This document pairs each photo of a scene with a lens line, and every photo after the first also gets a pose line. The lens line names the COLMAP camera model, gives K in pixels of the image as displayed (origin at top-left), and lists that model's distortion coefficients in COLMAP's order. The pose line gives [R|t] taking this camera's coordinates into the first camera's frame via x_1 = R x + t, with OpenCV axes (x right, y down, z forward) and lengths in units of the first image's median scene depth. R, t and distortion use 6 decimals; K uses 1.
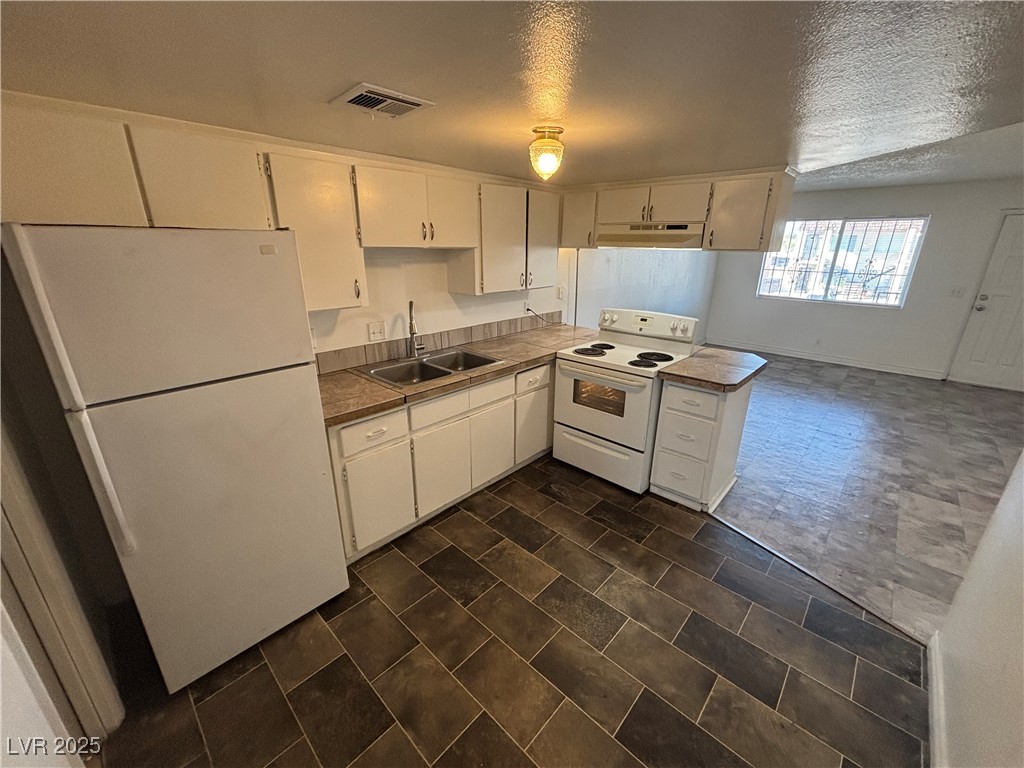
lens RADIAL K [[412.9, 0, 513.6], [0, 412.9, 382.8], [0, 0, 1]] dist [0.007592, -0.000160]
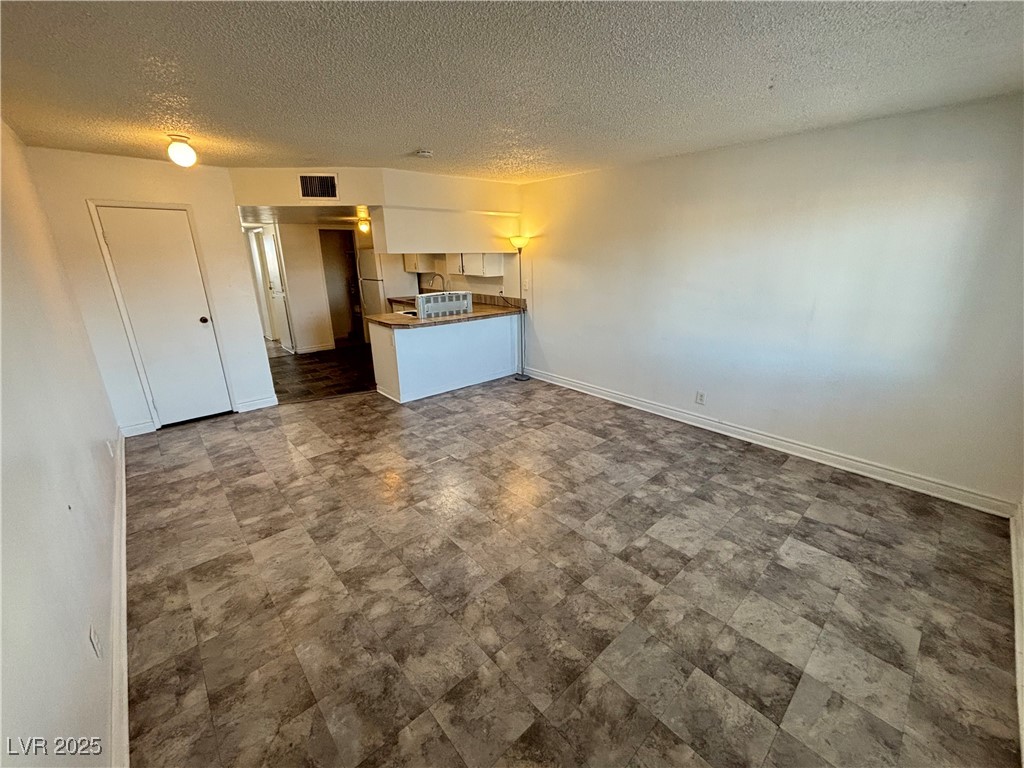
lens RADIAL K [[412.9, 0, 509.1], [0, 412.9, 382.8], [0, 0, 1]] dist [0.007592, -0.000160]
pose [[-0.093305, 0.292394, -0.951735, 1.753076], [-0.307988, 0.900544, 0.306861, -0.386929], [0.946804, 0.321755, 0.006028, 1.232348]]
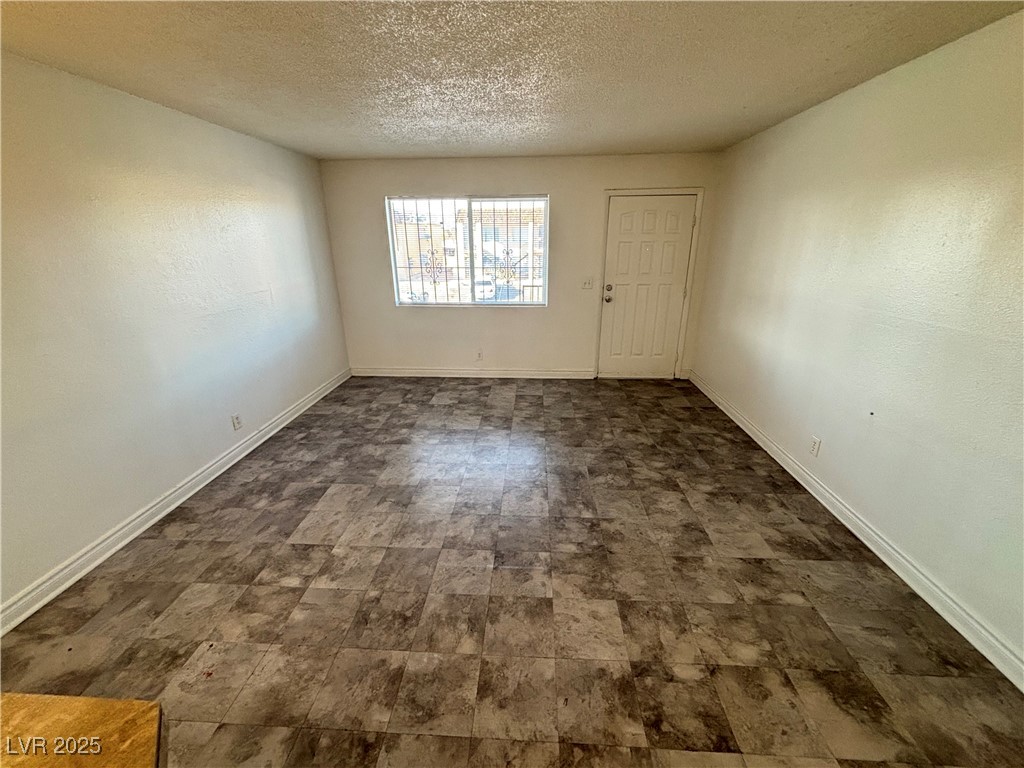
lens RADIAL K [[412.9, 0, 510.6], [0, 412.9, 381.9], [0, 0, 1]] dist [0.007592, -0.000160]
pose [[0.773112, -0.225913, 0.592672, 0.554283], [0.217886, 0.972148, 0.086339, -0.192874], [-0.595670, 0.062386, 0.800803, 0.614745]]
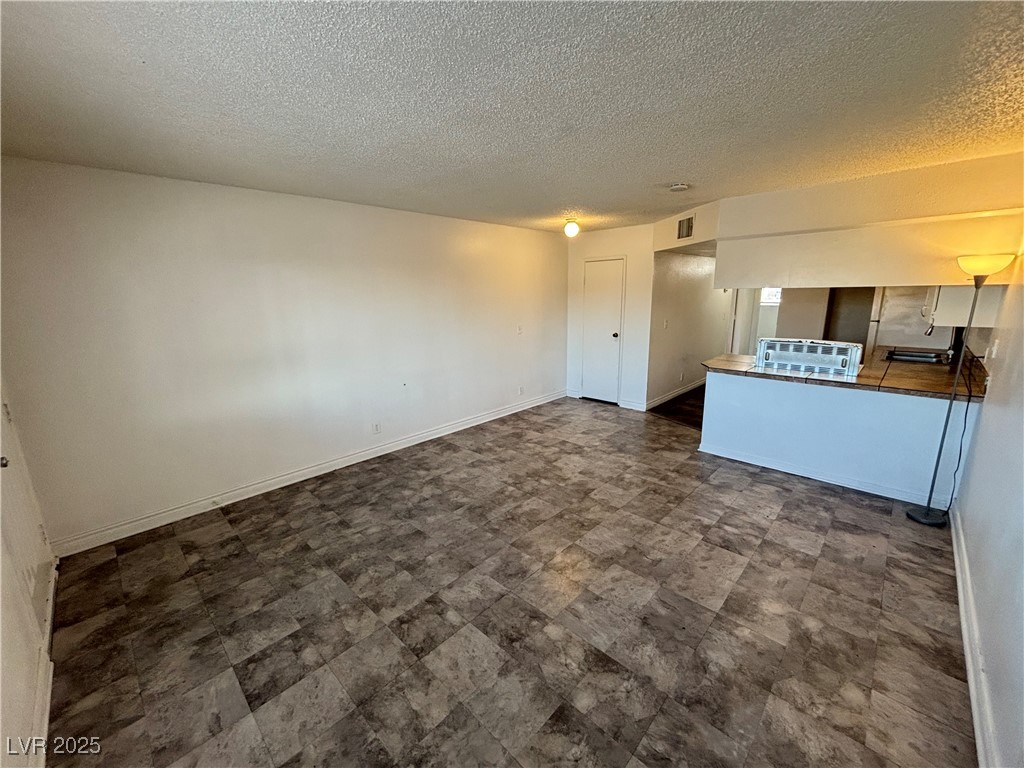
lens RADIAL K [[412.9, 0, 514.8], [0, 412.9, 383.4], [0, 0, 1]] dist [0.007592, -0.000160]
pose [[-0.999896, 0.003959, 0.013851, 1.028863], [0.010578, 0.854465, 0.519401, -0.621707], [-0.009779, 0.519493, -0.854419, 1.894356]]
